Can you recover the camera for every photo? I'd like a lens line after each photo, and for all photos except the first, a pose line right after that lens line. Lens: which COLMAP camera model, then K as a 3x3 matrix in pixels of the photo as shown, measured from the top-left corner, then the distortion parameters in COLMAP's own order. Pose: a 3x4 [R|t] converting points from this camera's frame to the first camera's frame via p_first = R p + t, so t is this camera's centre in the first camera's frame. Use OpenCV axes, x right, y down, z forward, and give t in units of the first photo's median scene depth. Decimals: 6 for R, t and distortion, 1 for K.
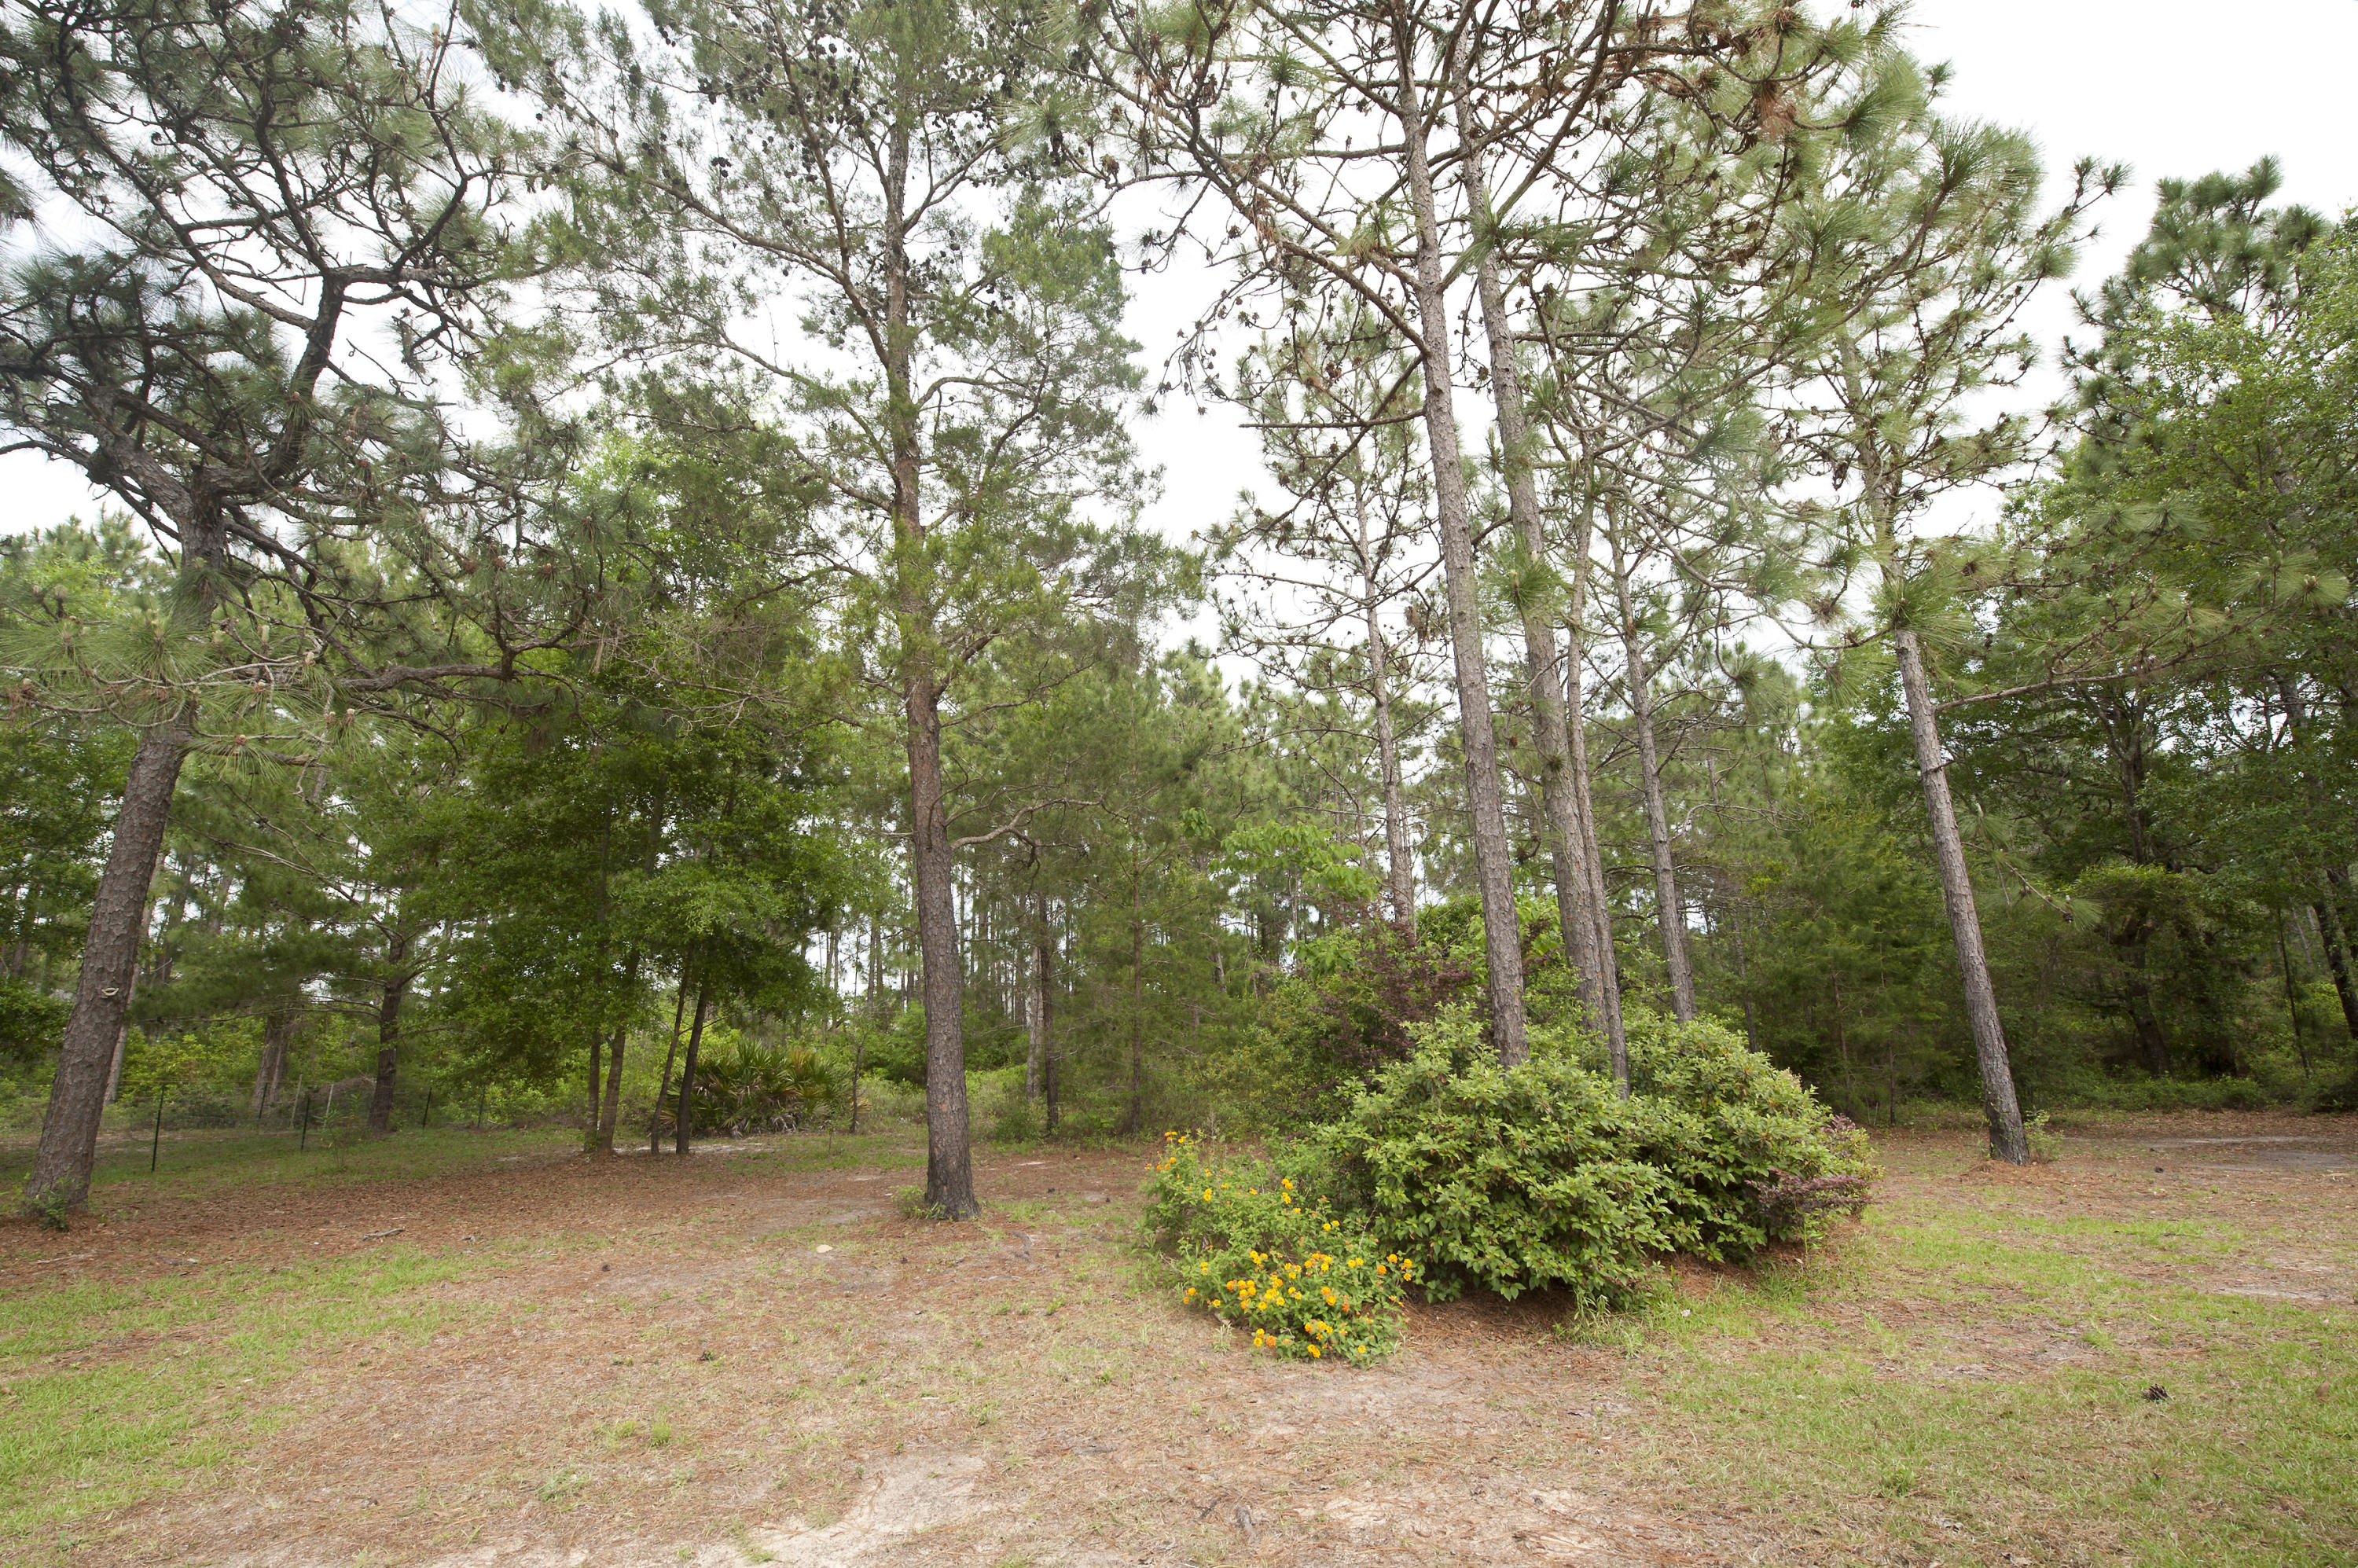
lens RADIAL K [[953.1, 0, 1185.2], [0, 953.1, 800.3], [0, 0, 1]] dist [-0.013551, -0.003586]
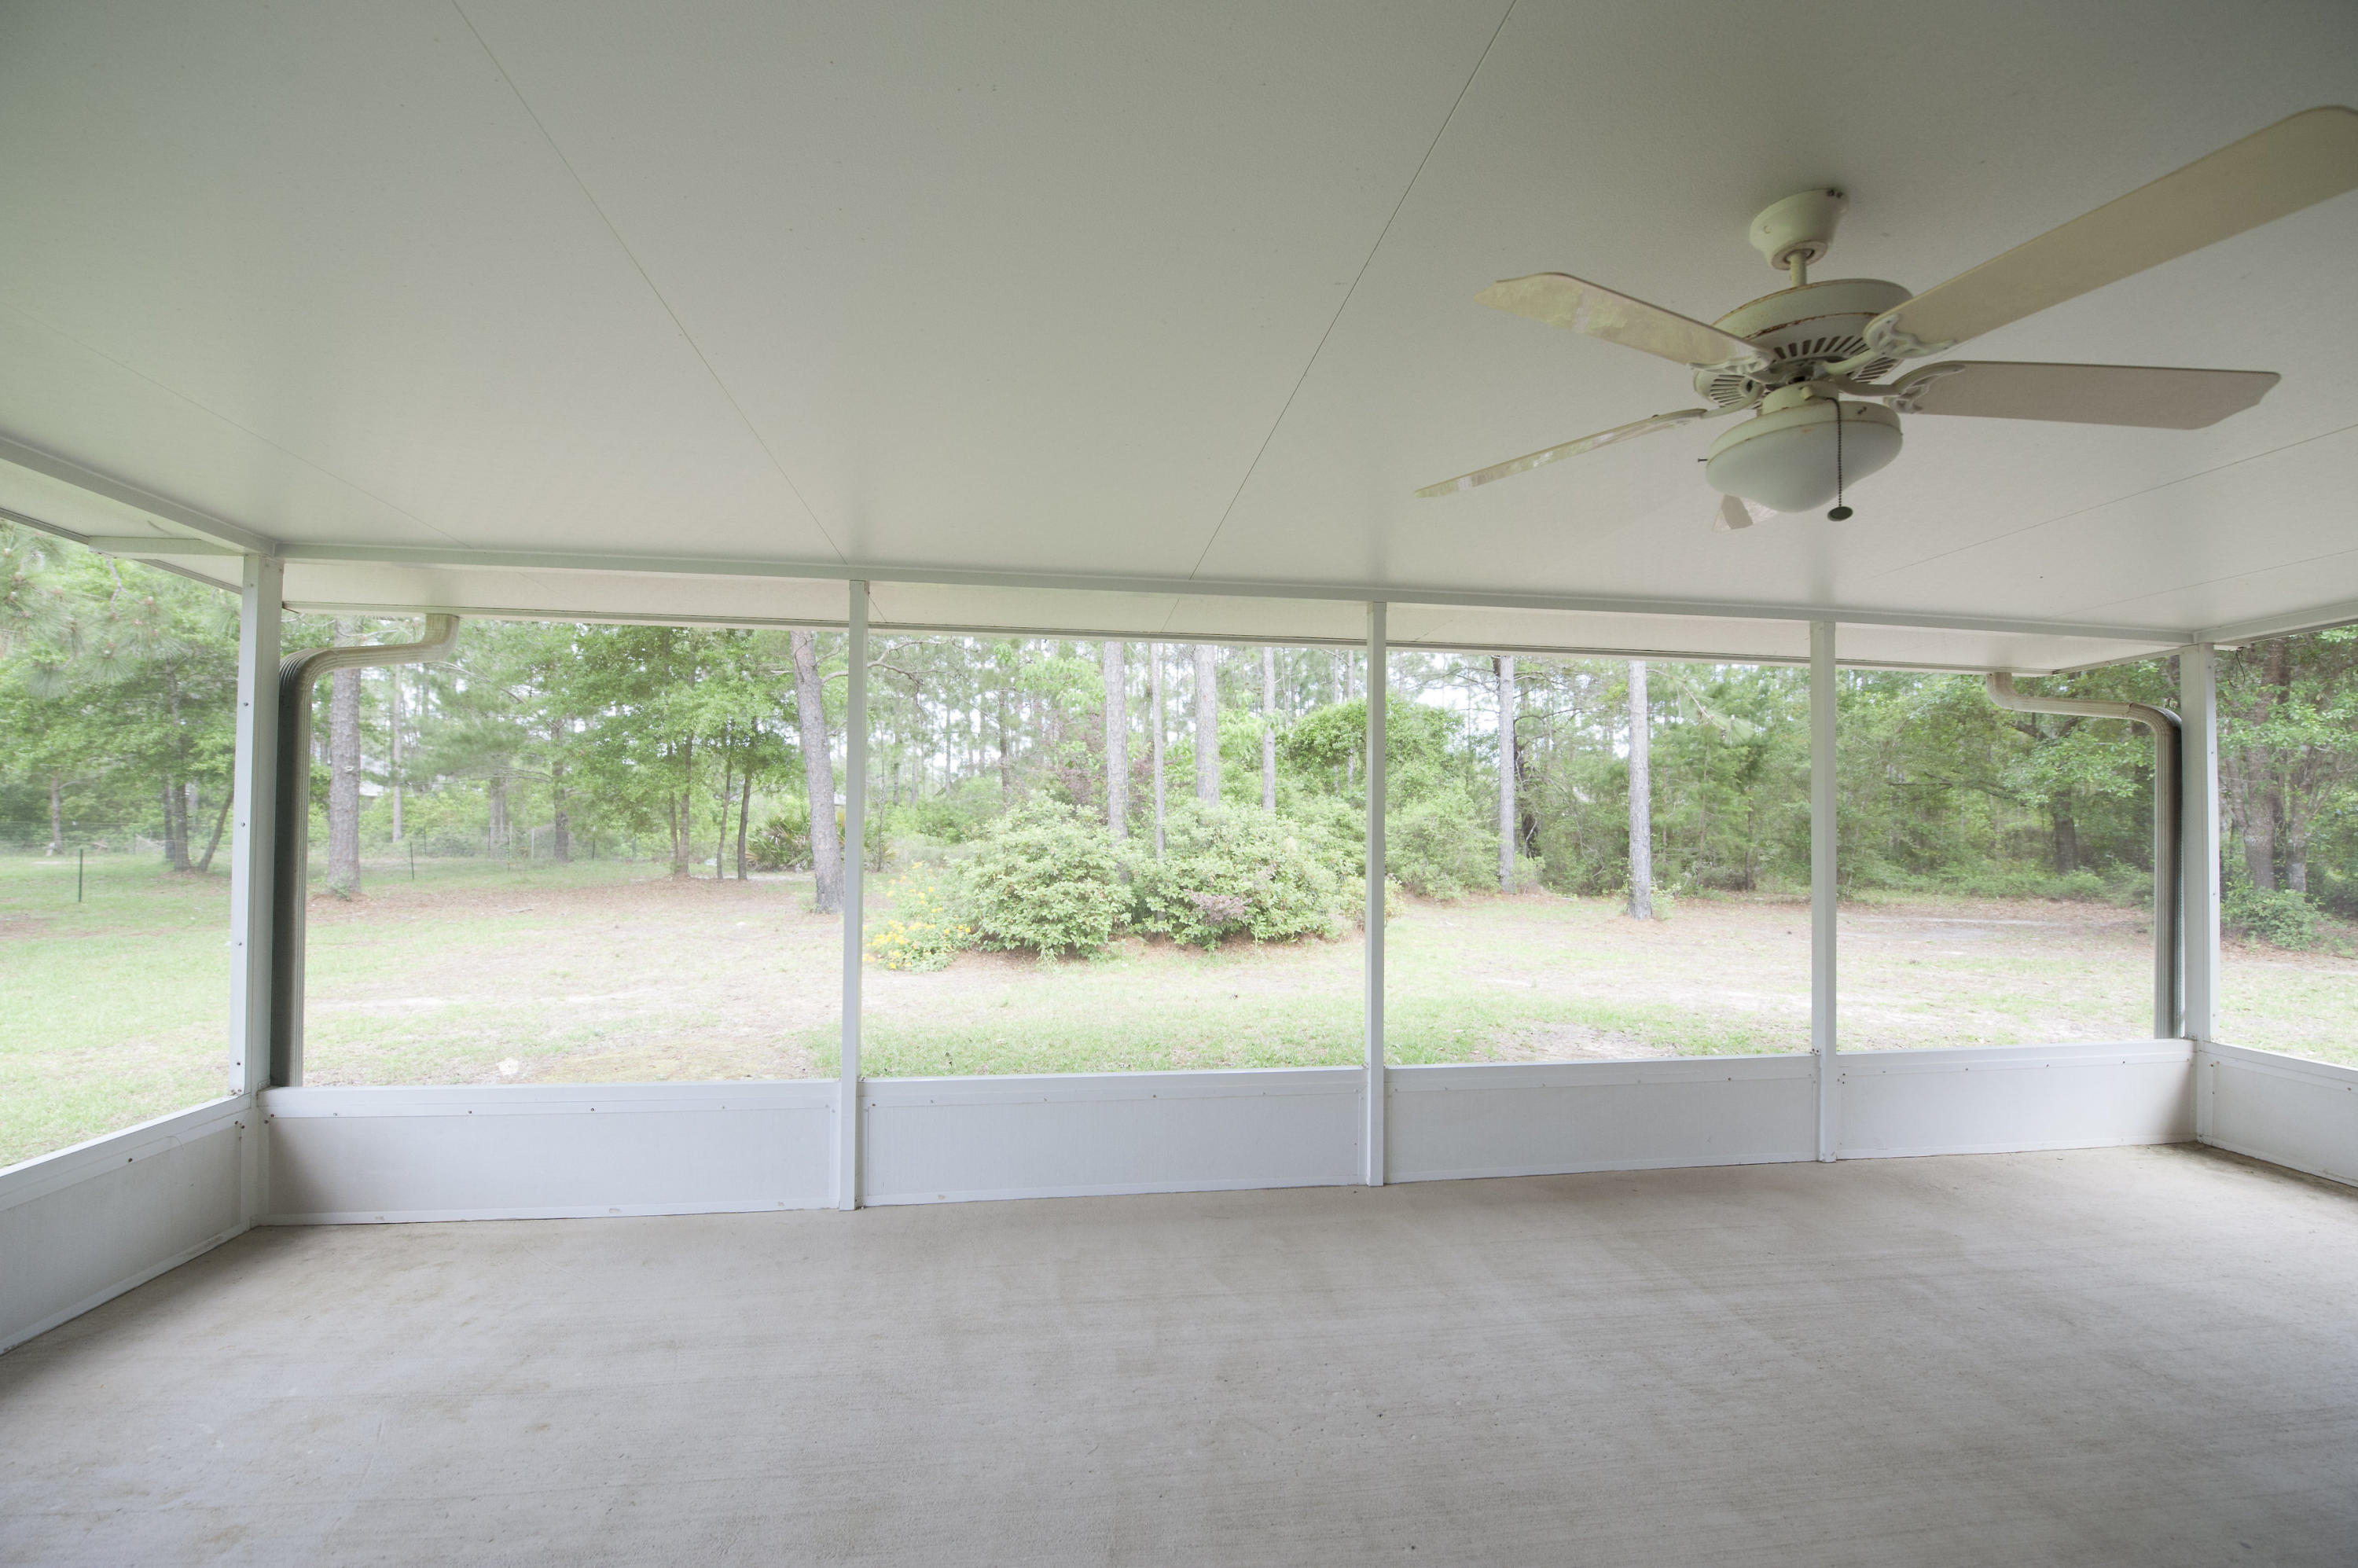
lens RADIAL K [[937.4, 0, 1184.0], [0, 937.4, 798.3], [0, 0, 1]] dist [-0.017638, -0.000500]
pose [[0.987299, 0.023792, -0.157084, 0.364560], [0.012583, 0.973908, 0.226594, -0.059034], [0.158377, -0.225692, 0.961239, -0.229946]]
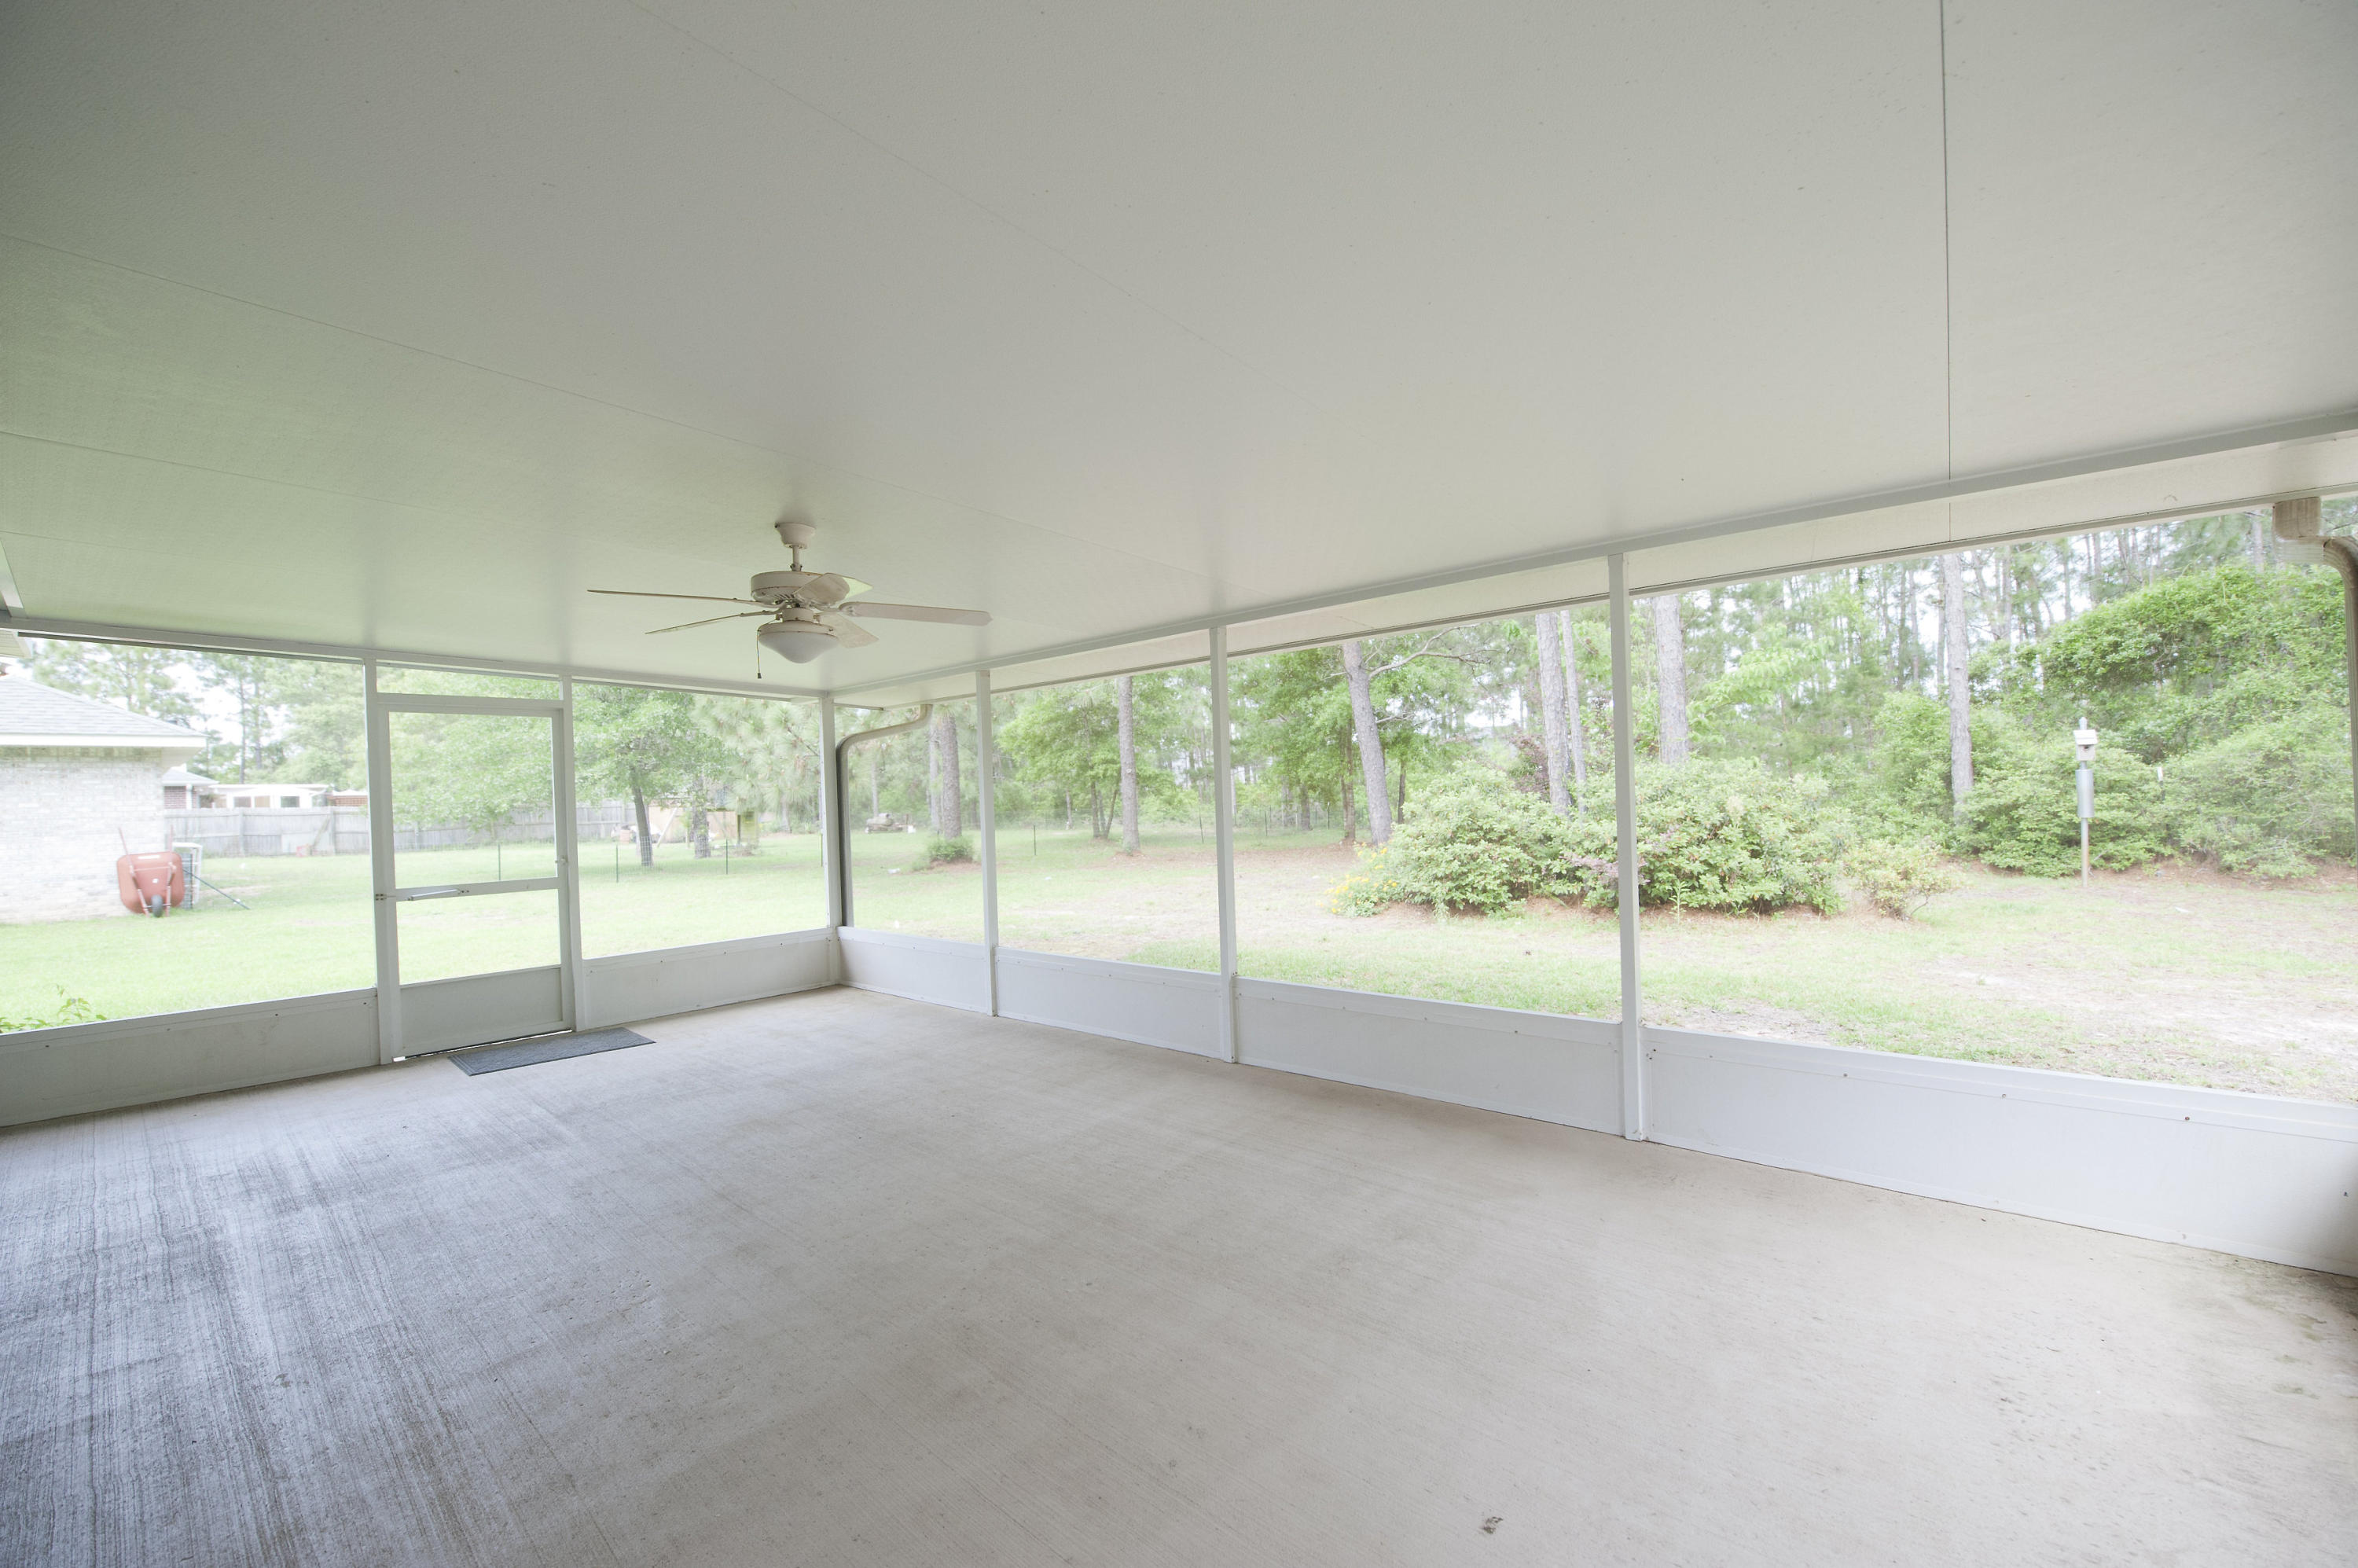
lens RADIAL K [[941.0, 0, 1184.0], [0, 941.0, 800.1], [0, 0, 1]] dist [-0.014972, -0.002651]
pose [[0.540084, 0.000231, -0.841611, 0.691576], [0.233554, 0.960682, 0.150142, -0.044070], [0.808555, -0.277650, 0.518795, -0.159031]]
